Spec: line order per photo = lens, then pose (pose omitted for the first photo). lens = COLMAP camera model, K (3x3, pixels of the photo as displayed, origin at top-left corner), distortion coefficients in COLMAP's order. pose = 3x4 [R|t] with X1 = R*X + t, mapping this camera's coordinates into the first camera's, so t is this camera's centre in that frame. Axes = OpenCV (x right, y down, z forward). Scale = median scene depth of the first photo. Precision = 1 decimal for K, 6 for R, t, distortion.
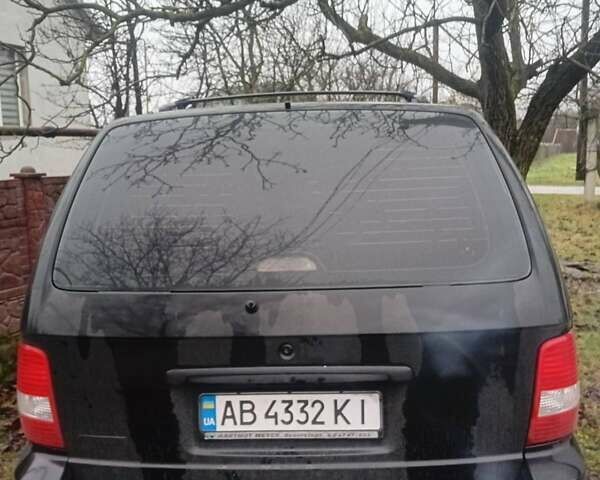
lens RADIAL K [[402.3, 0, 300.0], [0, 402.3, 201.7], [0, 0, 1]] dist [0.006866, 0.000623]
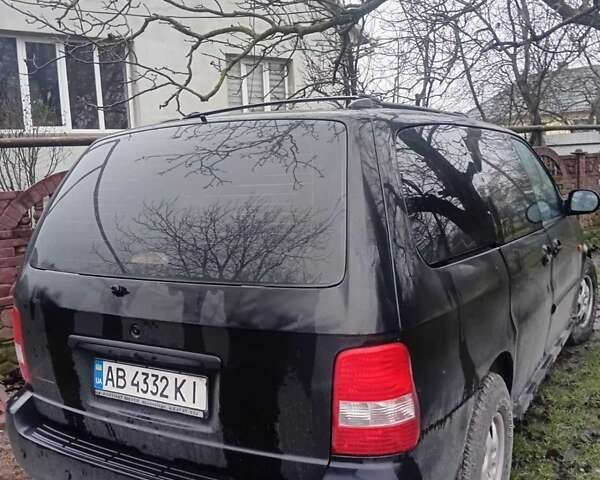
lens RADIAL K [[402.3, 0, 300.0], [0, 402.3, 201.7], [0, 0, 1]] dist [0.006866, 0.000623]
pose [[0.940443, 0.008754, -0.339838, 0.801496], [-0.009016, 0.999959, 0.000807, -0.016476], [0.339831, 0.002306, 0.940484, 0.037317]]
